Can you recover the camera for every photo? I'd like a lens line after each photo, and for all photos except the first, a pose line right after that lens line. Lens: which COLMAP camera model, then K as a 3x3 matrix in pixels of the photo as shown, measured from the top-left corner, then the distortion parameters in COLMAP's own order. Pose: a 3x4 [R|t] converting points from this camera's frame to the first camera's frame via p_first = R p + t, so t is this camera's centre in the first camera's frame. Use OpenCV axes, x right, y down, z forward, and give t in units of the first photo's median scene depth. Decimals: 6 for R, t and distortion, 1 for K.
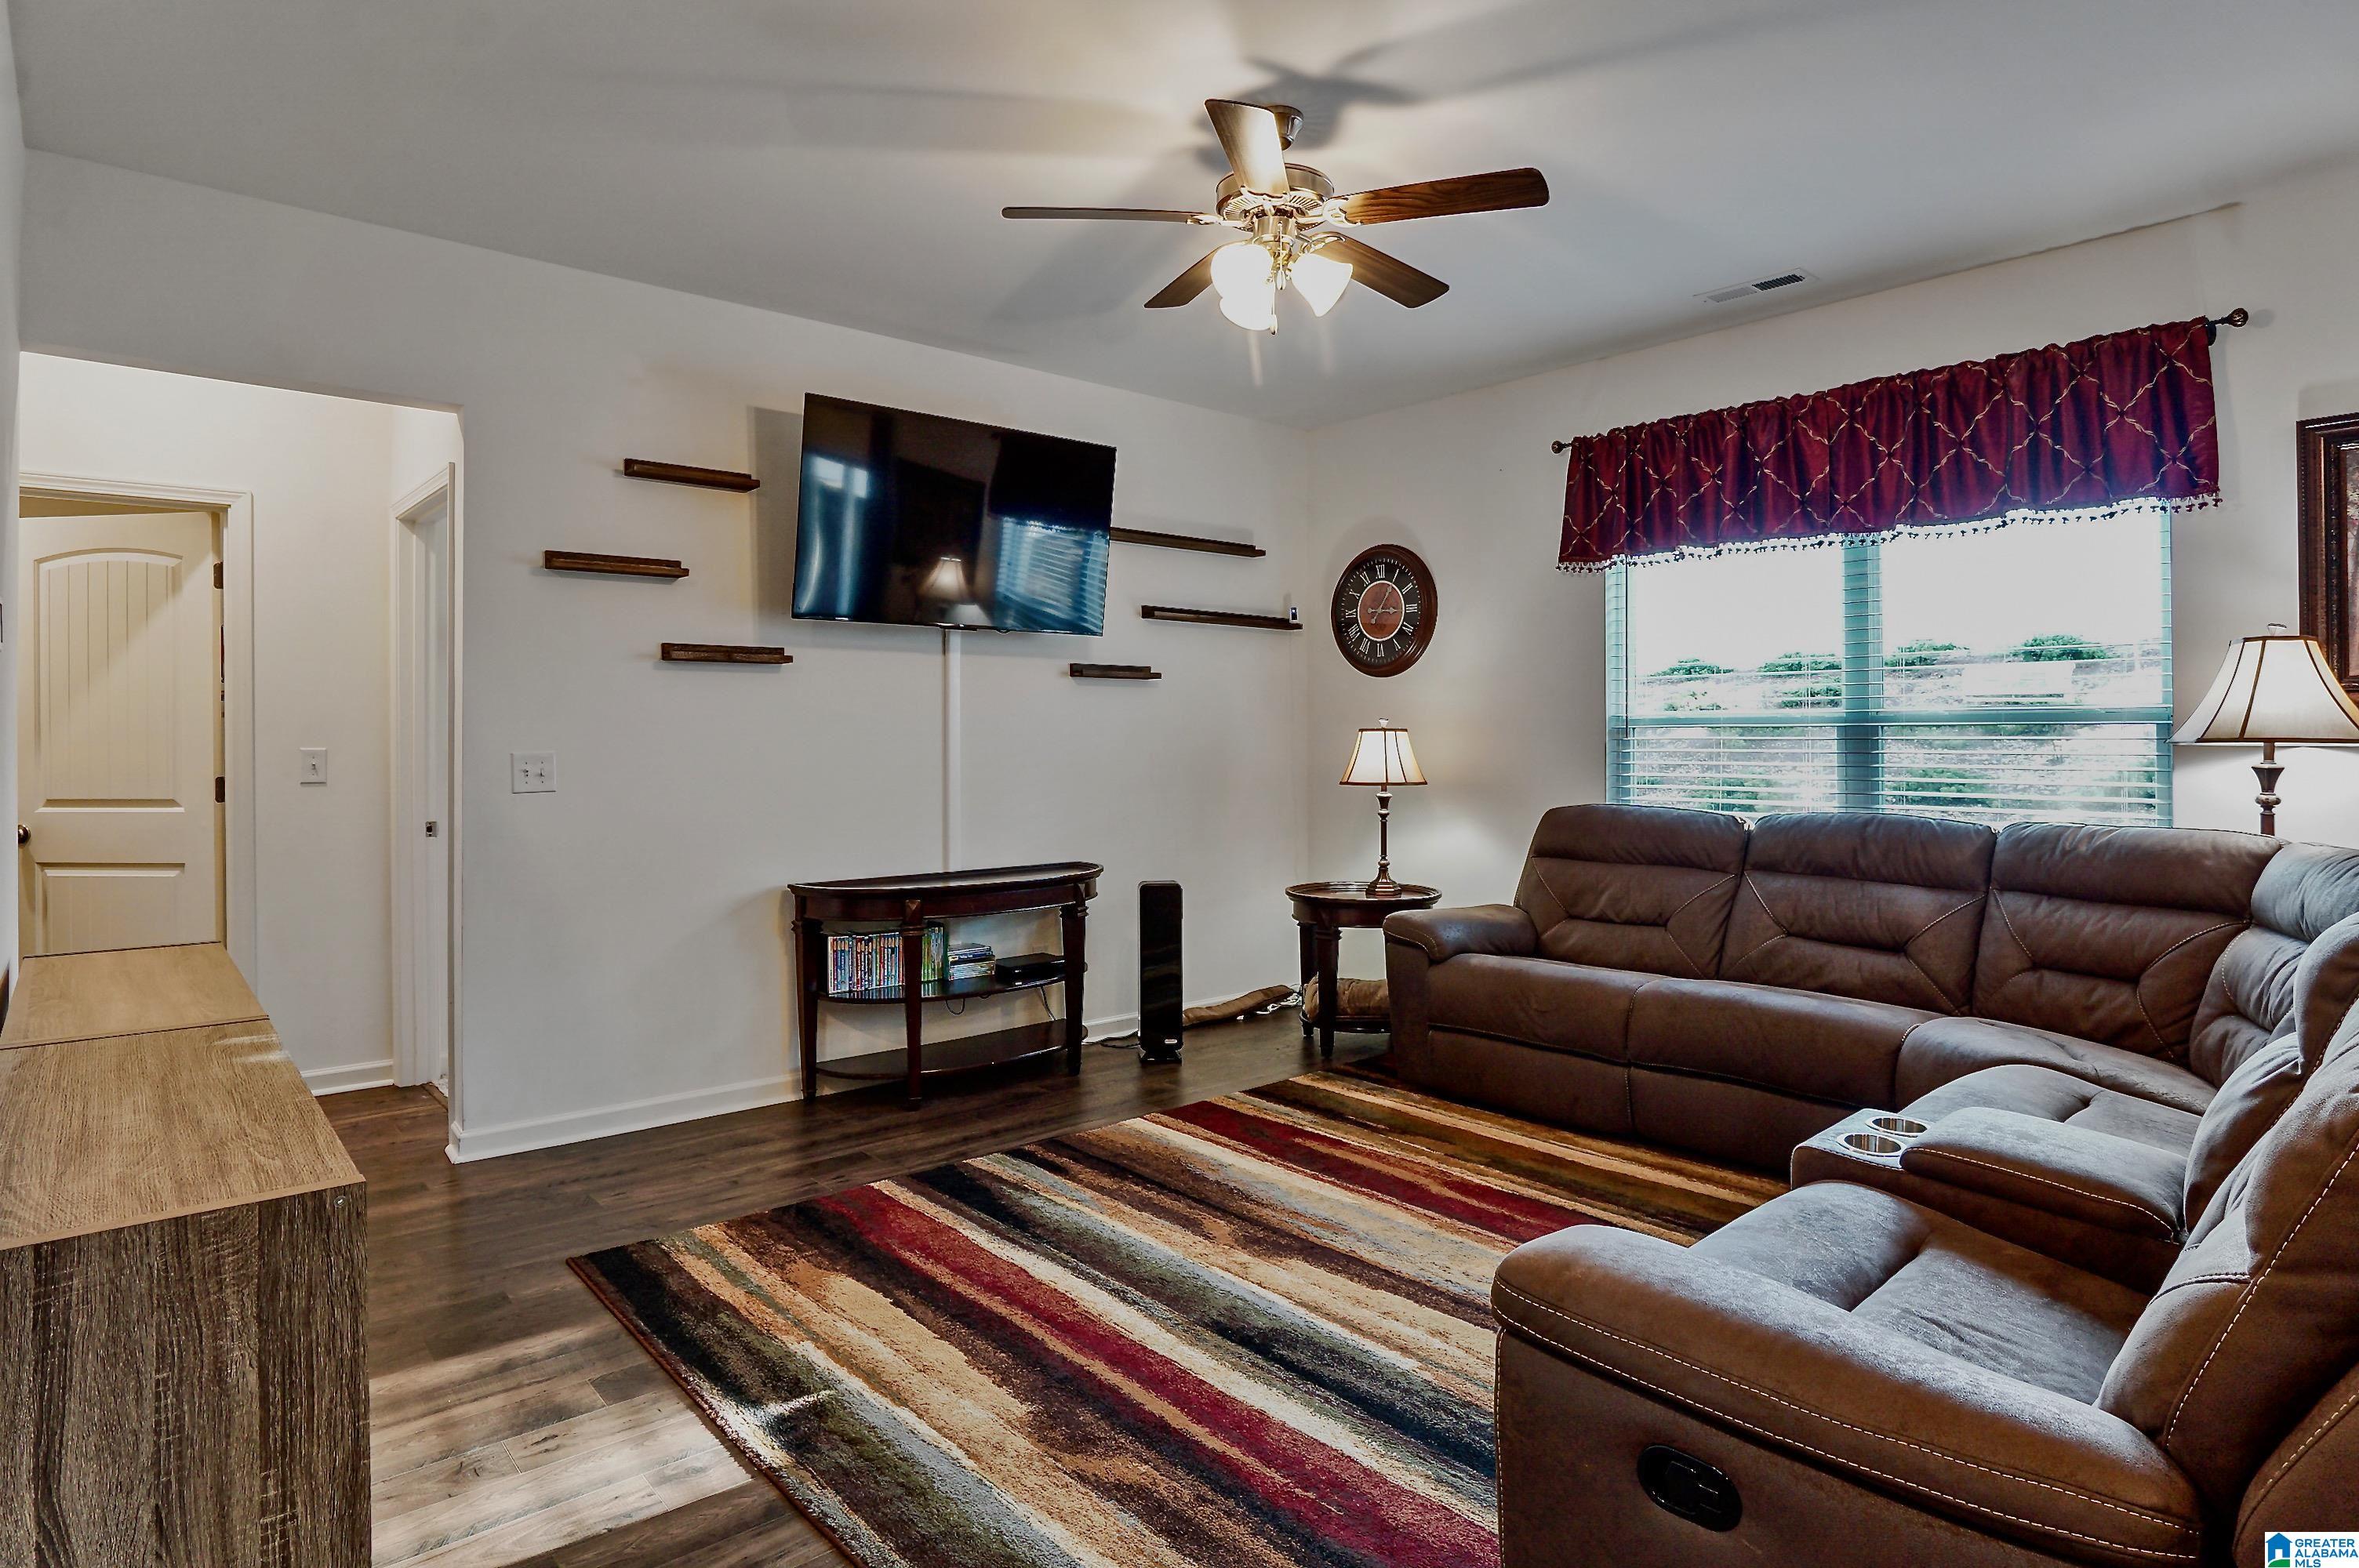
lens RADIAL K [[1267.7, 0, 1169.4], [0, 1267.7, 737.2], [0, 0, 1]] dist [-0.036180, 0.010670]
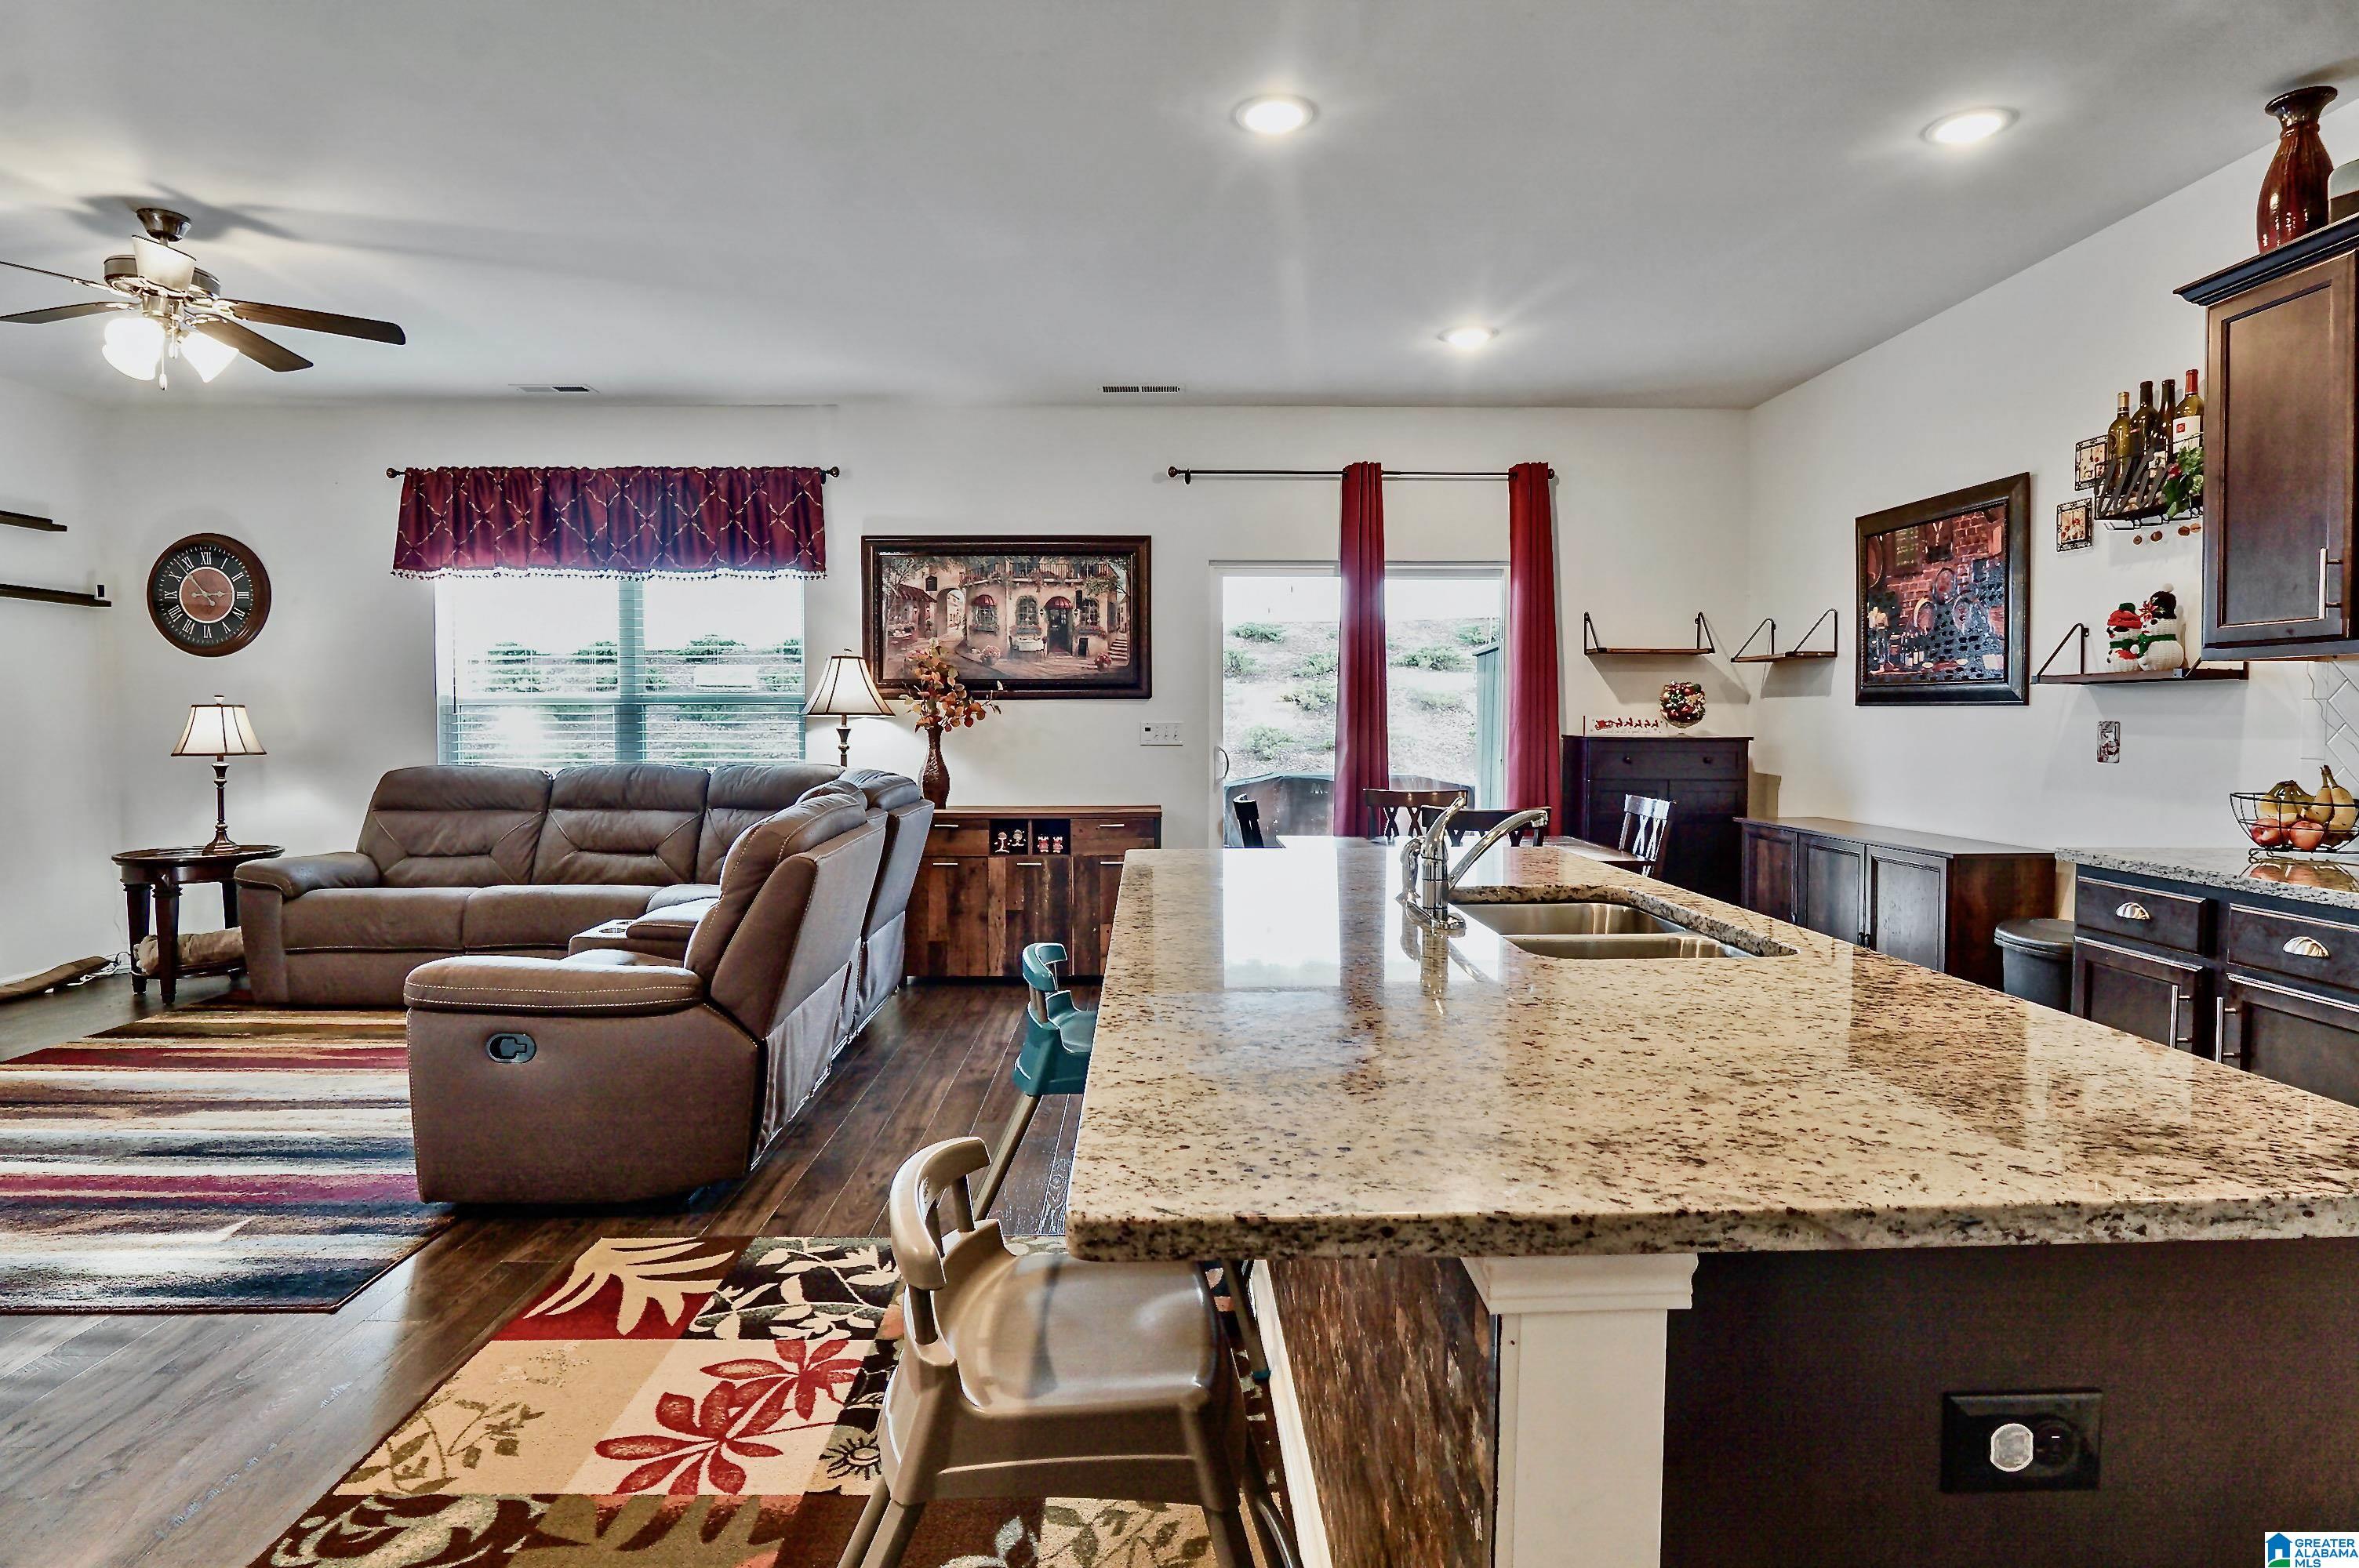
lens RADIAL K [[1267.7, 0, 1175.0], [0, 1267.7, 761.4], [0, 0, 1]] dist [-0.036180, 0.010670]
pose [[0.639334, -0.024006, 0.768554, -0.174400], [-0.001211, 0.999480, 0.032226, 0.009077], [-0.768928, -0.021534, 0.638973, -0.435332]]
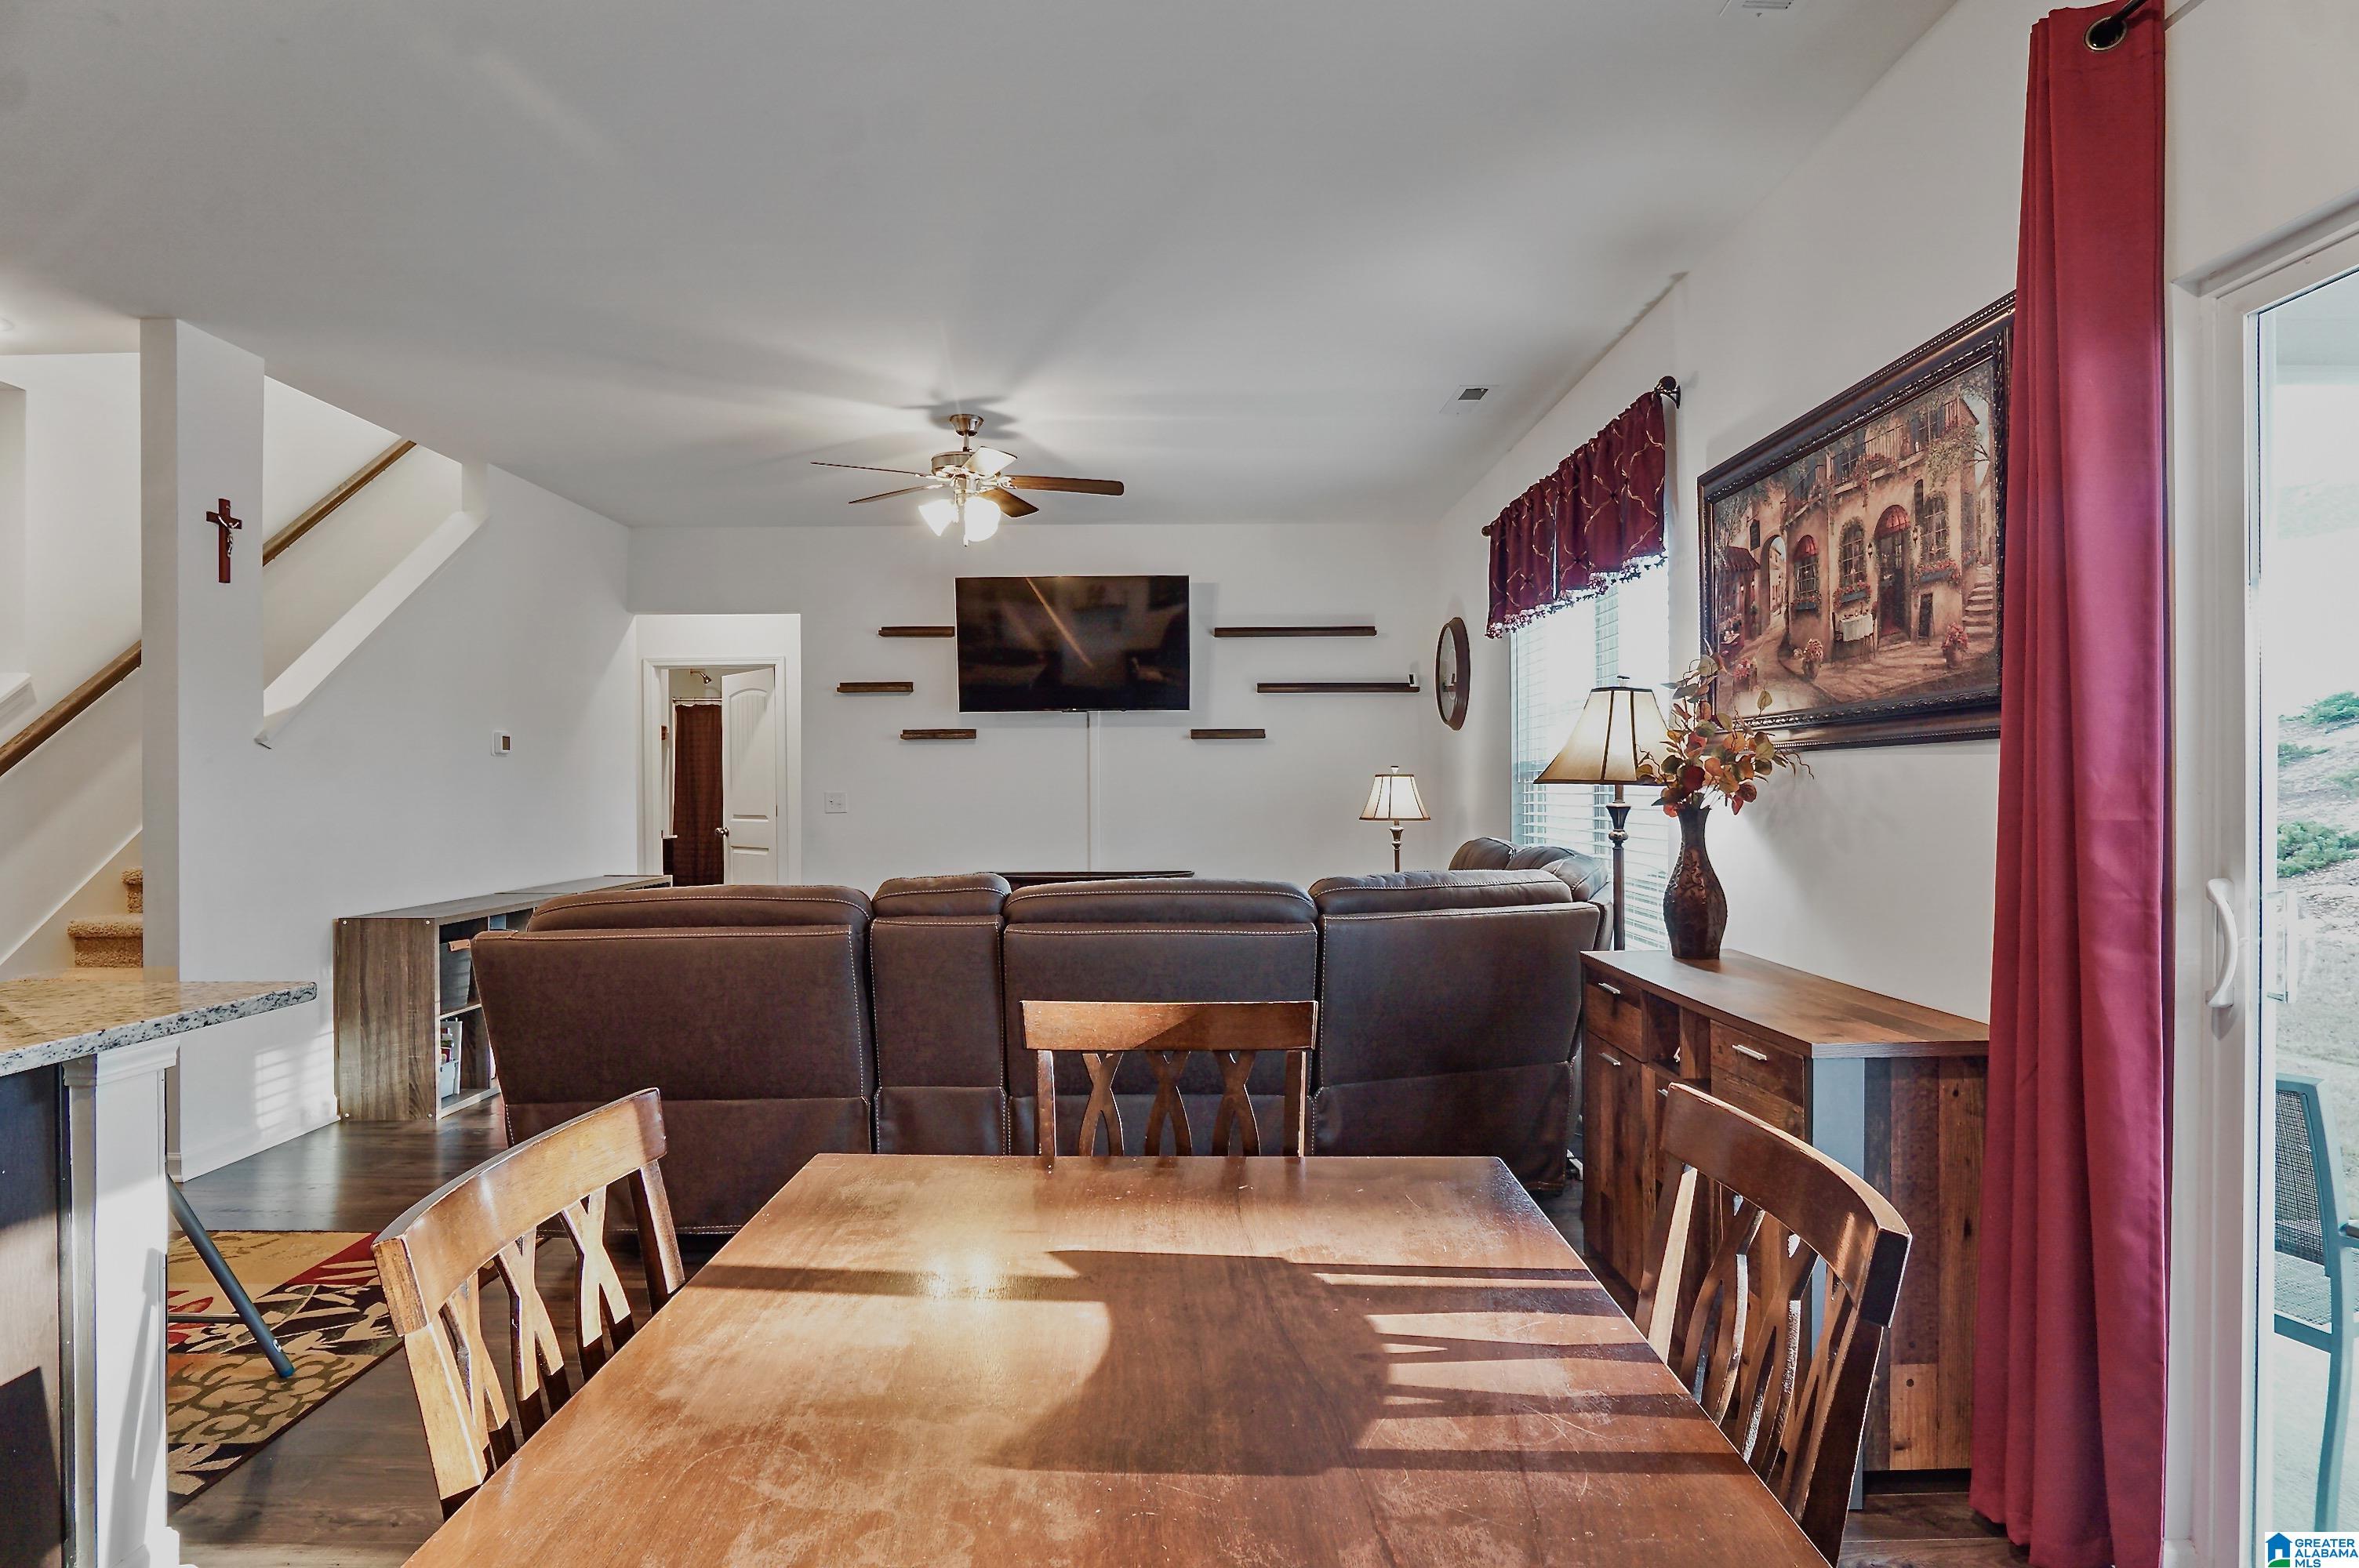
lens RADIAL K [[1267.7, 0, 1167.1], [0, 1267.7, 787.1], [0, 0, 1]] dist [-0.036180, 0.010670]
pose [[0.752434, -0.000737, -0.658667, 1.061119], [0.003001, 0.999993, 0.002309, 0.002400], [0.658660, -0.003714, 0.752431, -0.080126]]
